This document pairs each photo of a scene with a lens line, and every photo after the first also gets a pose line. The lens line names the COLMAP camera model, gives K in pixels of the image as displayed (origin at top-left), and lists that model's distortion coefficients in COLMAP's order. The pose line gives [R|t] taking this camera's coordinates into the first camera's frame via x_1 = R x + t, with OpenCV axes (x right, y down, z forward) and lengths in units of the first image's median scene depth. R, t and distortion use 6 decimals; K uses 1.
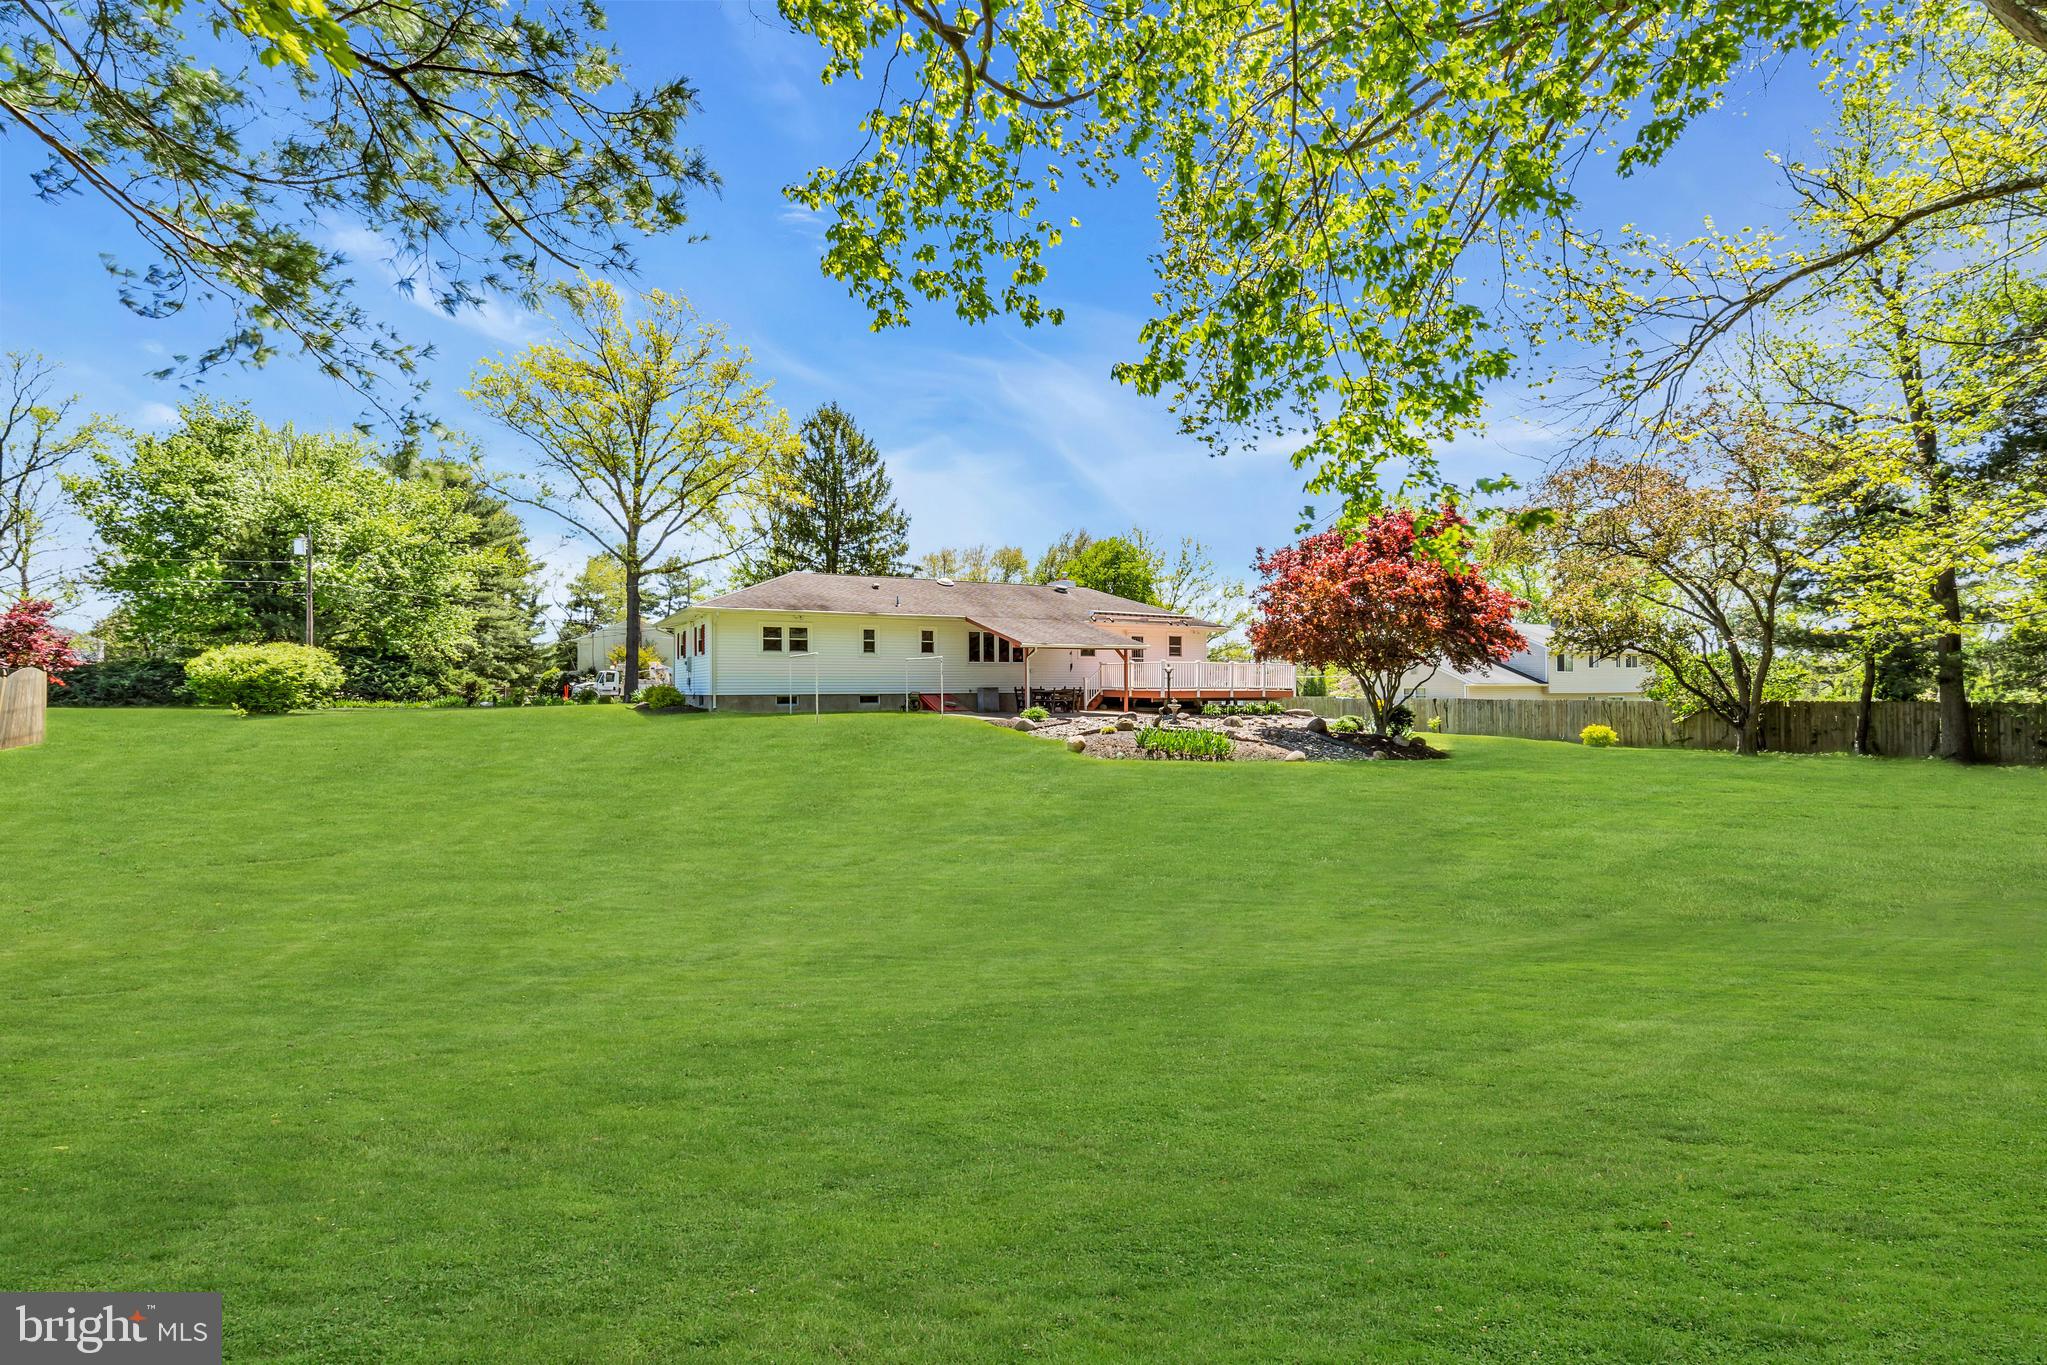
lens RADIAL K [[930.5, 0, 1016.2], [0, 930.5, 687.6], [0, 0, 1]] dist [0.011792, 0.000642]
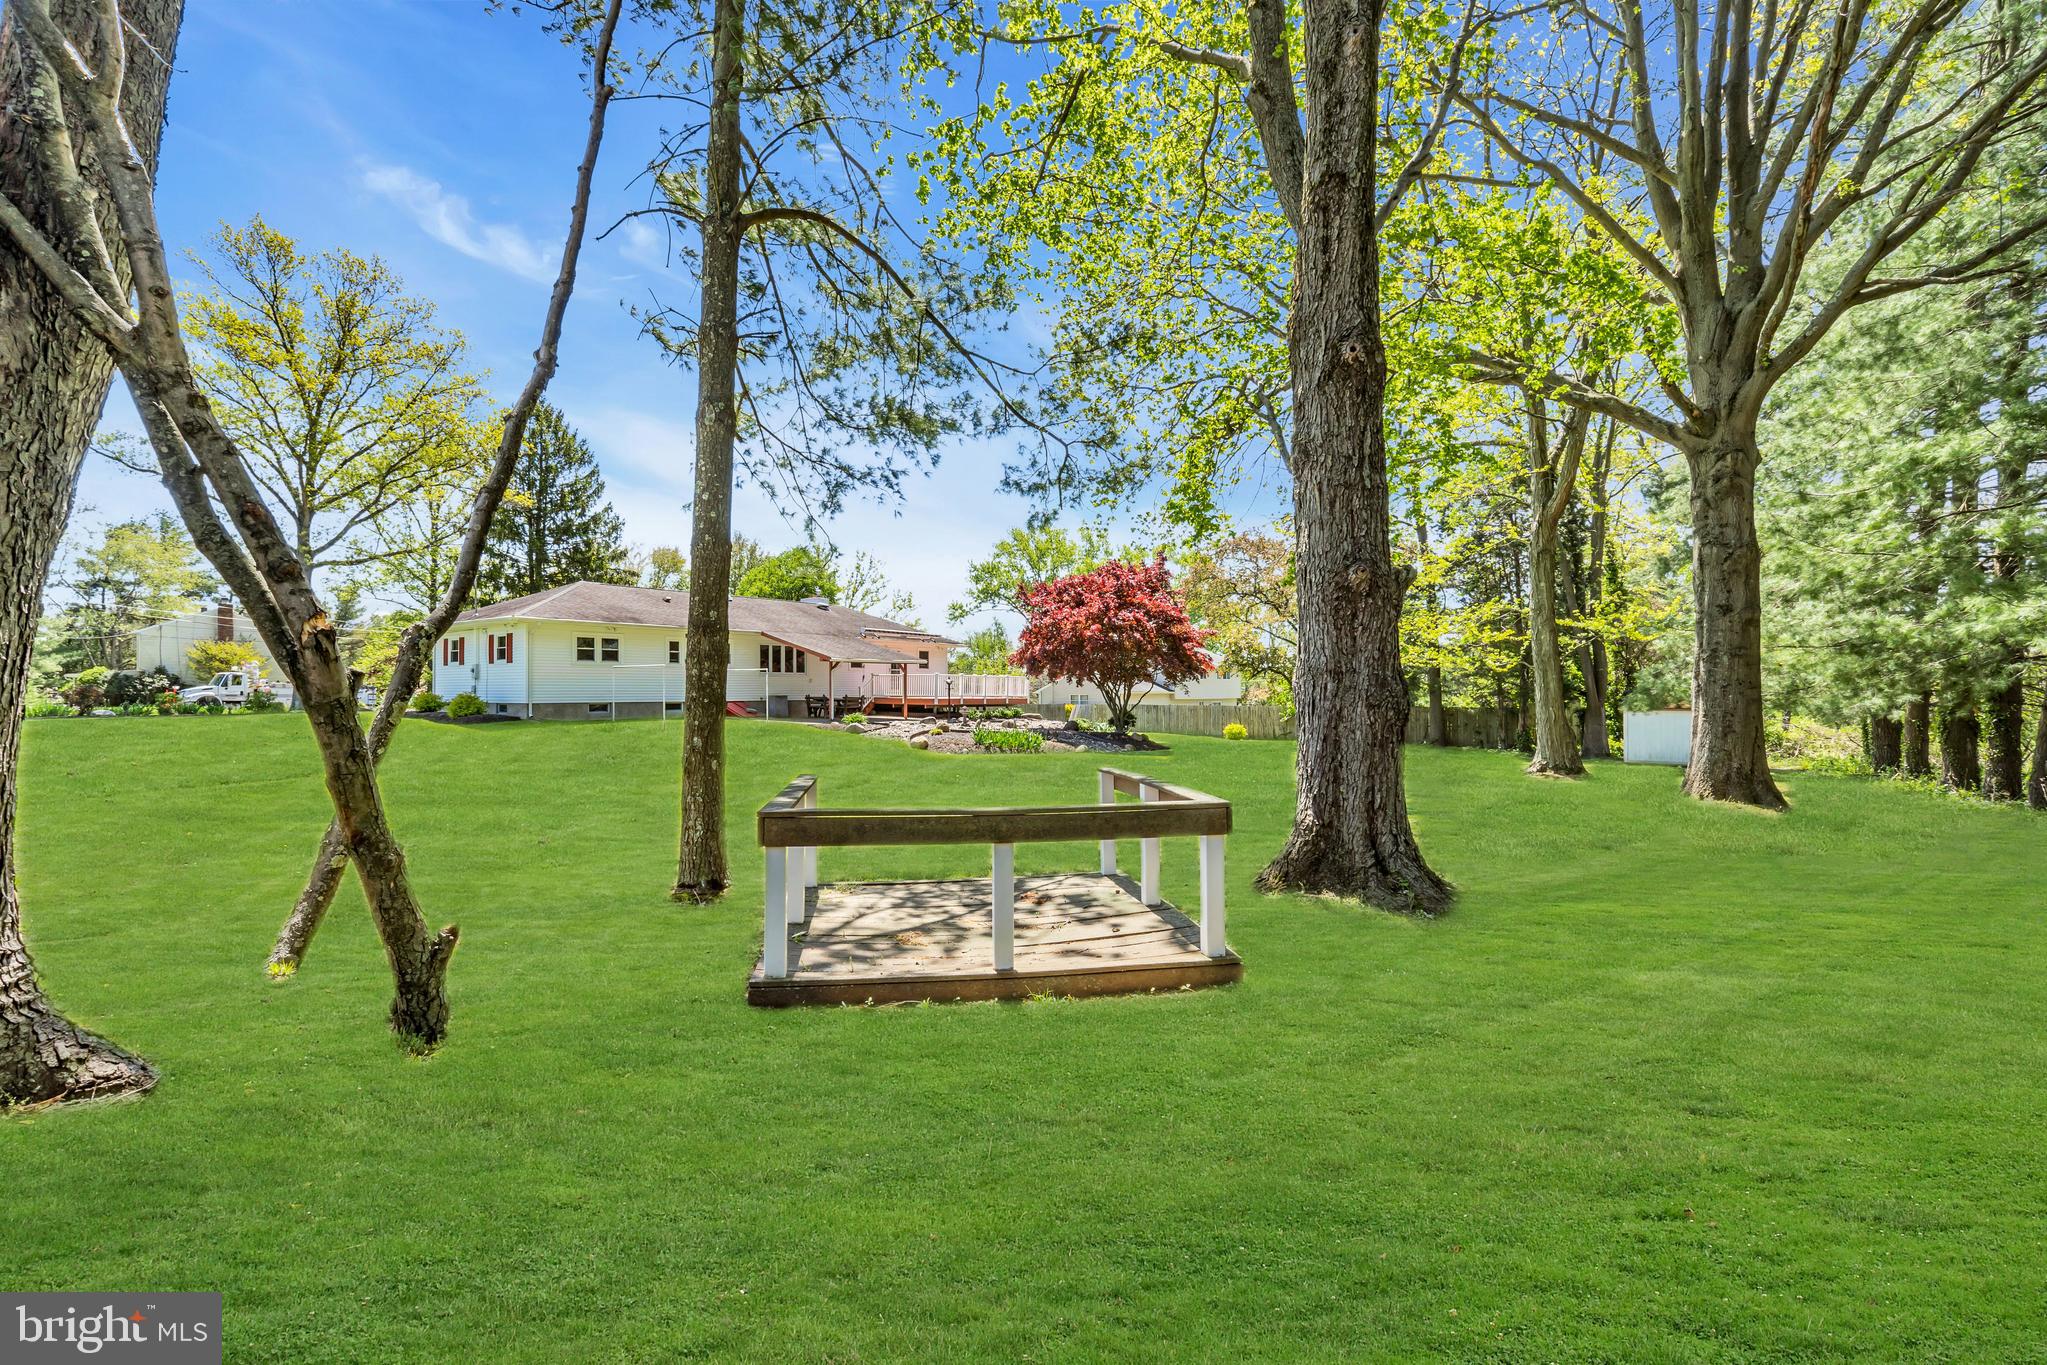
lens RADIAL K [[930.5, 0, 1030.5], [0, 930.5, 682.6], [0, 0, 1]] dist [0.011792, 0.000642]
pose [[0.917932, 0.006990, 0.396676, -0.207285], [-0.002701, 0.999932, -0.011371, -0.004230], [-0.396728, 0.009367, 0.917888, -0.135850]]
